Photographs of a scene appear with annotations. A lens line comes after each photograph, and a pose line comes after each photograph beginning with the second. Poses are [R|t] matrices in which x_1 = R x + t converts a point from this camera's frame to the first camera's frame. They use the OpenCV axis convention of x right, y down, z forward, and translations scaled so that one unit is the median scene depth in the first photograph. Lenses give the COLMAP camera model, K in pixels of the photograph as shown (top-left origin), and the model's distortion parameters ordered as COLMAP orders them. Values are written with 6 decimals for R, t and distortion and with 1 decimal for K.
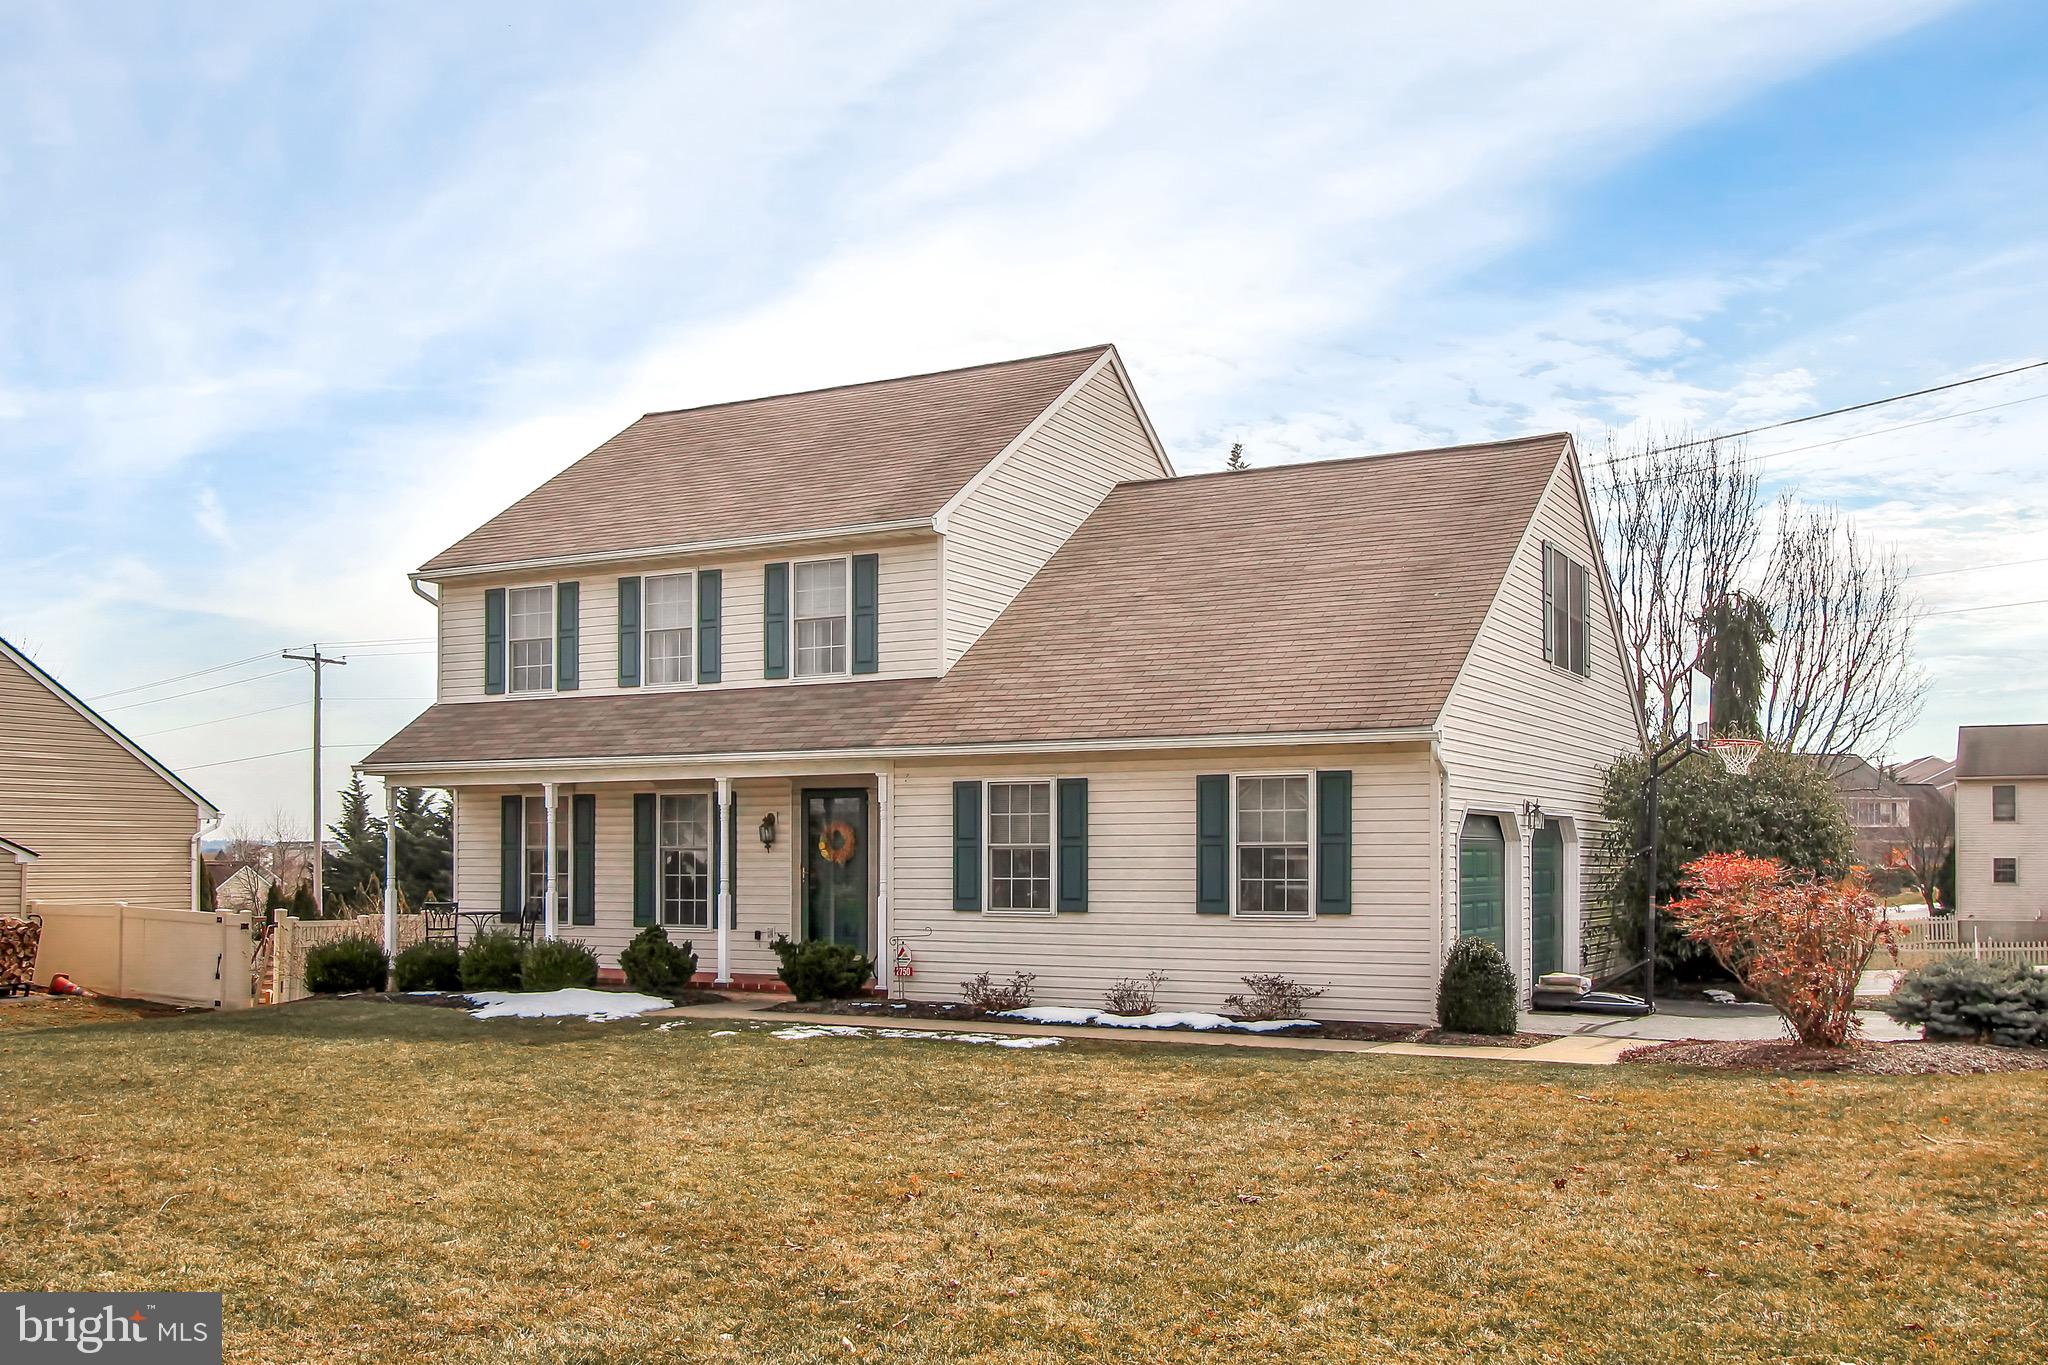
lens RADIAL K [[1839.8, 0, 1026.8], [0, 1839.8, 831.8], [0, 0, 1]] dist [0.012810, 0.019228]
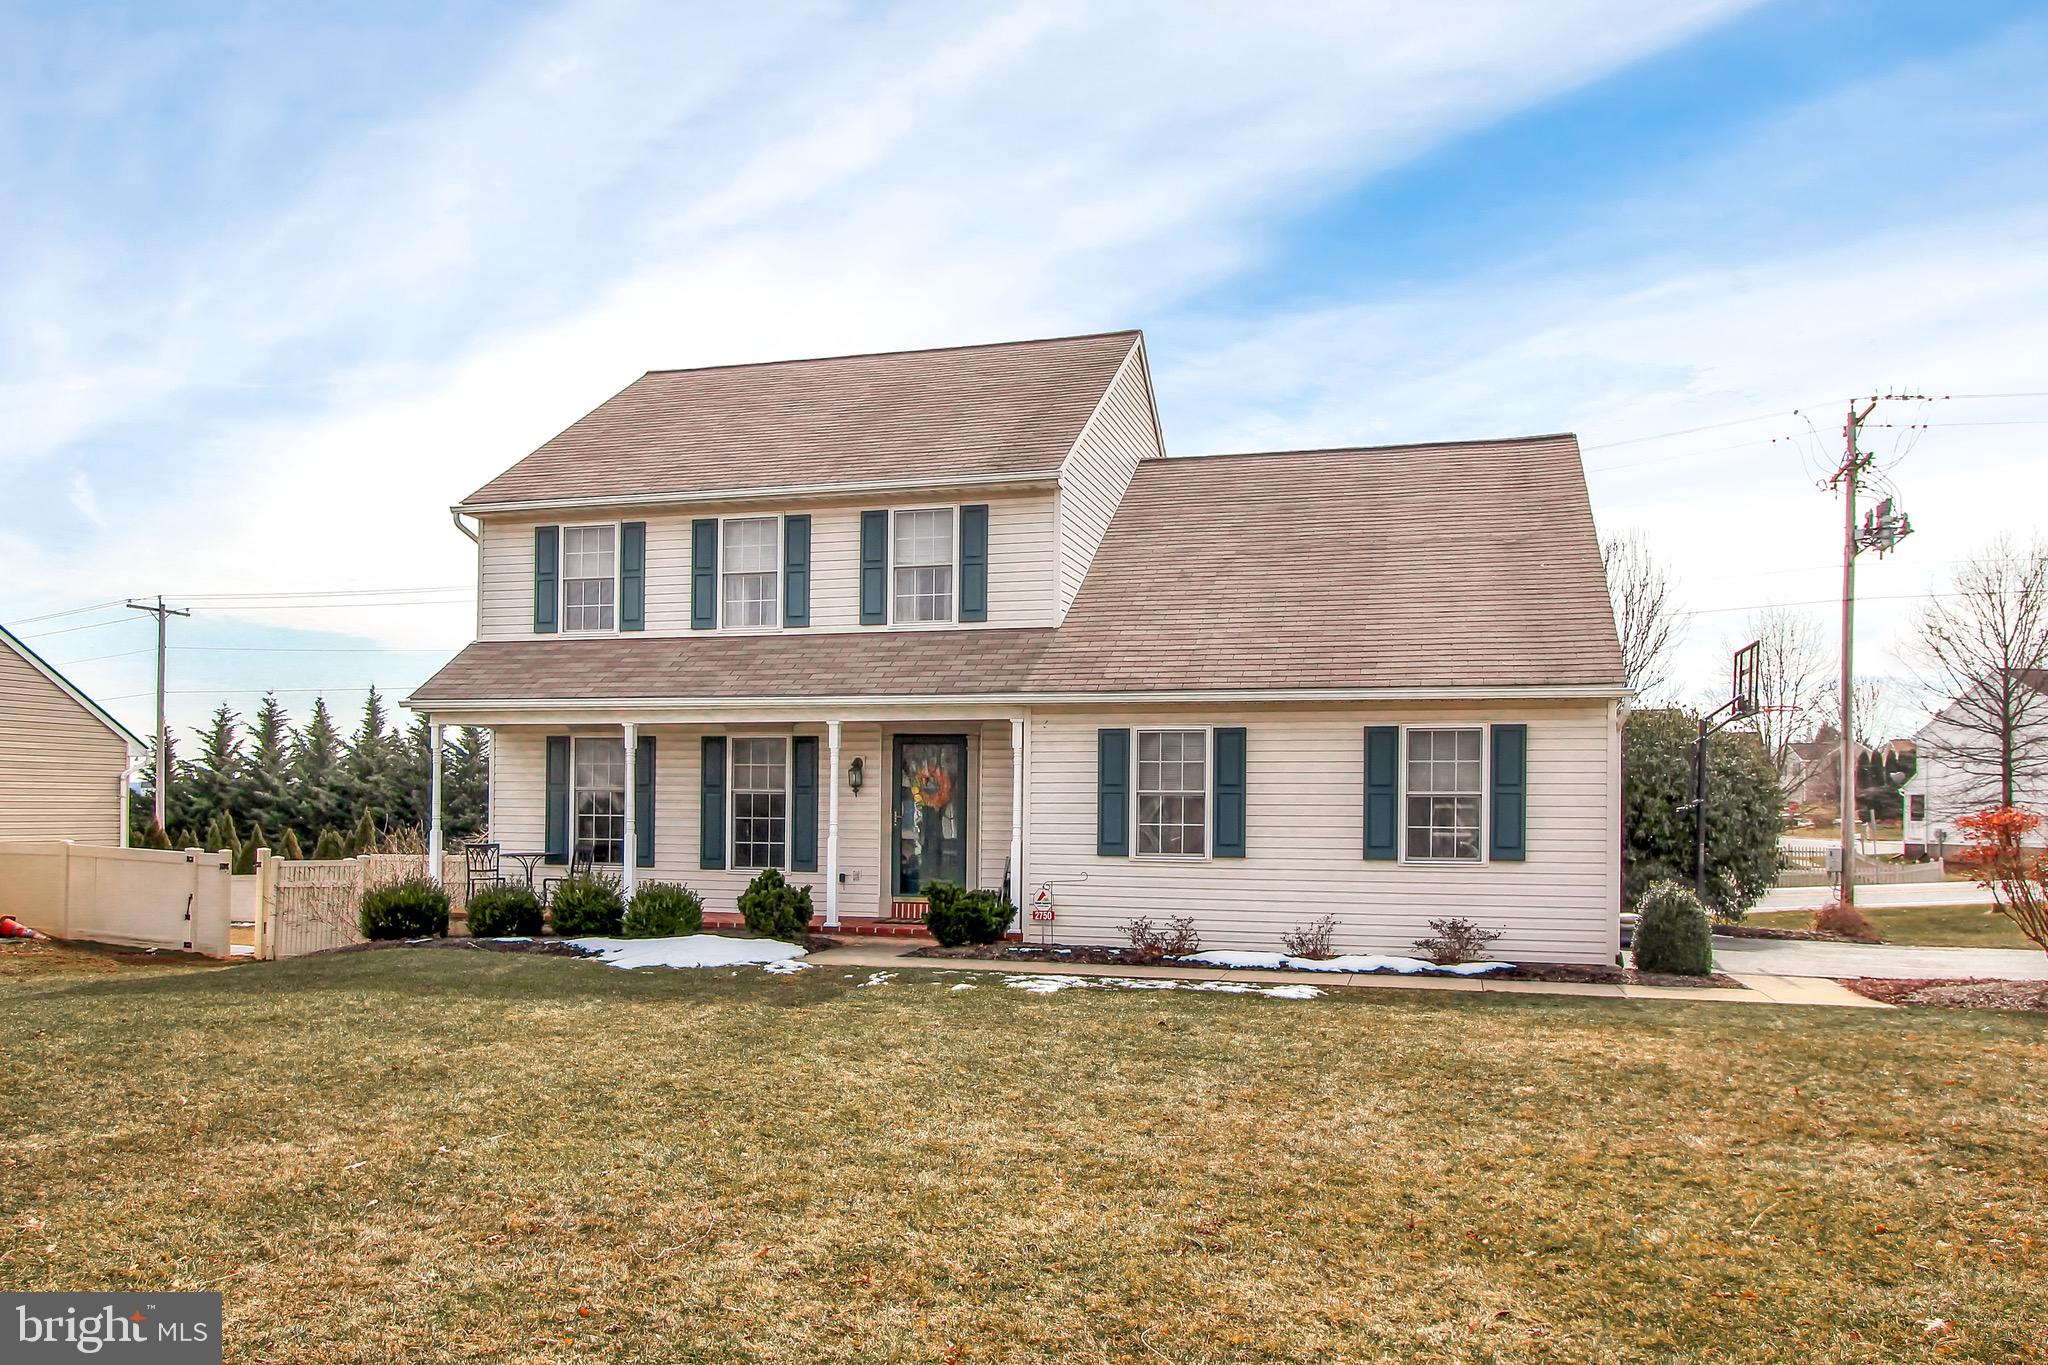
lens RADIAL K [[1442.0, 0, 1010.6], [0, 1442.0, 796.1], [0, 0, 1]] dist [-0.003806, -0.000404]
pose [[0.974675, 0.010093, 0.223398, -0.244858], [-0.012228, 0.999892, 0.008176, 0.003736], [-0.223292, -0.010701, 0.974693, 0.214994]]
